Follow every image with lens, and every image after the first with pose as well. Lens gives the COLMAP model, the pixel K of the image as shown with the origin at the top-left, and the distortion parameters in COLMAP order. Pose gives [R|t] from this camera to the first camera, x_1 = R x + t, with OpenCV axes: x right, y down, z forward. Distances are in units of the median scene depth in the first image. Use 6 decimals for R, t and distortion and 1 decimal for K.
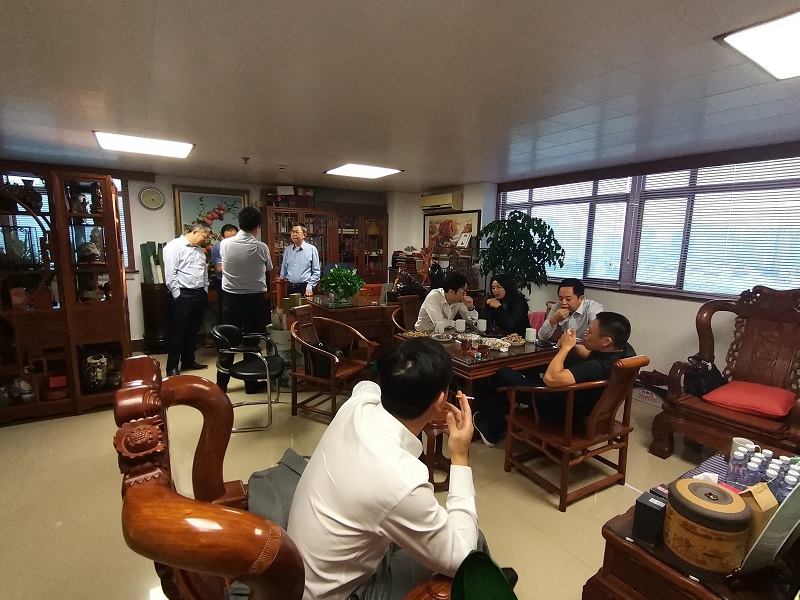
lens RADIAL K [[393.7, 0, 396.5], [0, 393.7, 305.7], [0, 0, 1]] dist [0.002127, 0.000241]
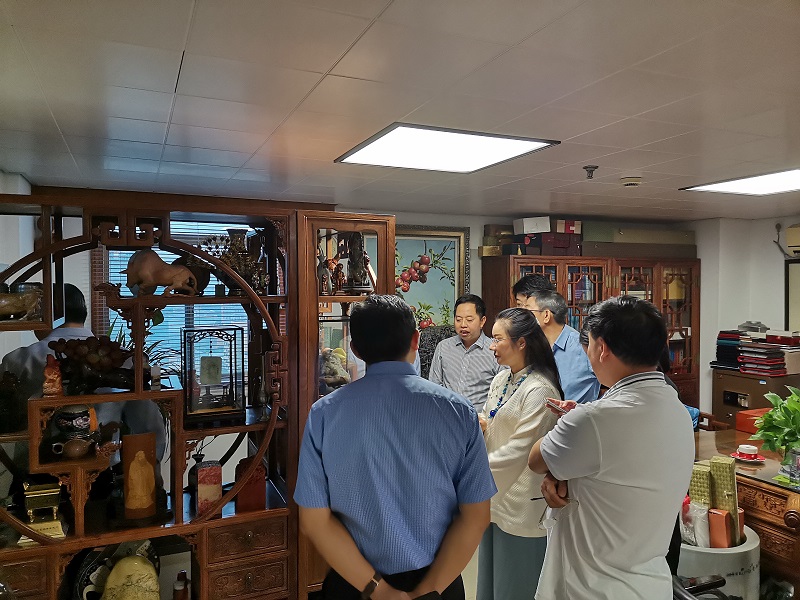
lens RADIAL K [[605.9, 0, 400.4], [0, 605.9, 298.2], [0, 0, 1]] dist [0.002241, -0.001108]
pose [[0.987054, -0.014127, -0.159767, -0.333324], [-0.009219, 0.989469, -0.144448, -0.071225], [0.160125, 0.144051, 0.976529, 0.171101]]
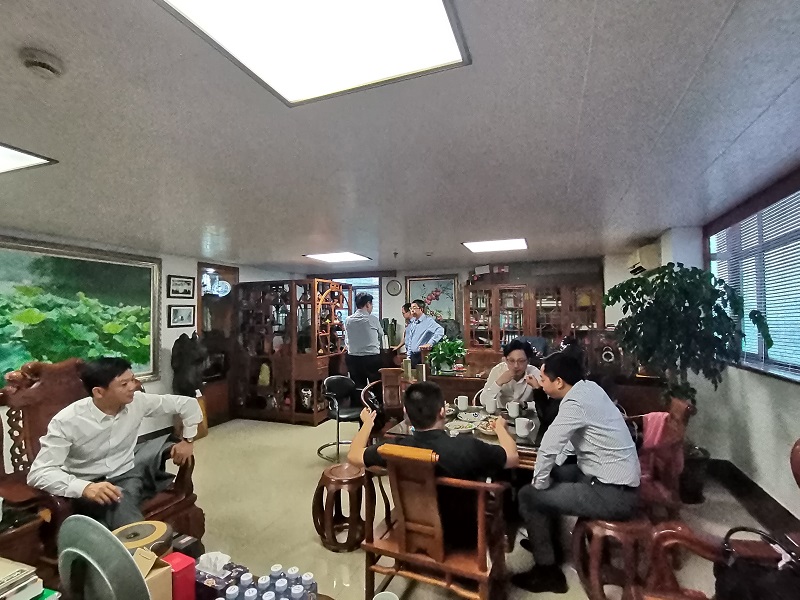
lens RADIAL K [[393.7, 0, 399.0], [0, 393.7, 299.5], [0, 0, 1]] dist [0.002127, 0.000241]
pose [[0.576569, -0.058369, -0.814961, 0.472937], [-0.115843, 0.981529, -0.152256, -0.017818], [0.808794, 0.182194, 0.559158, 0.211915]]
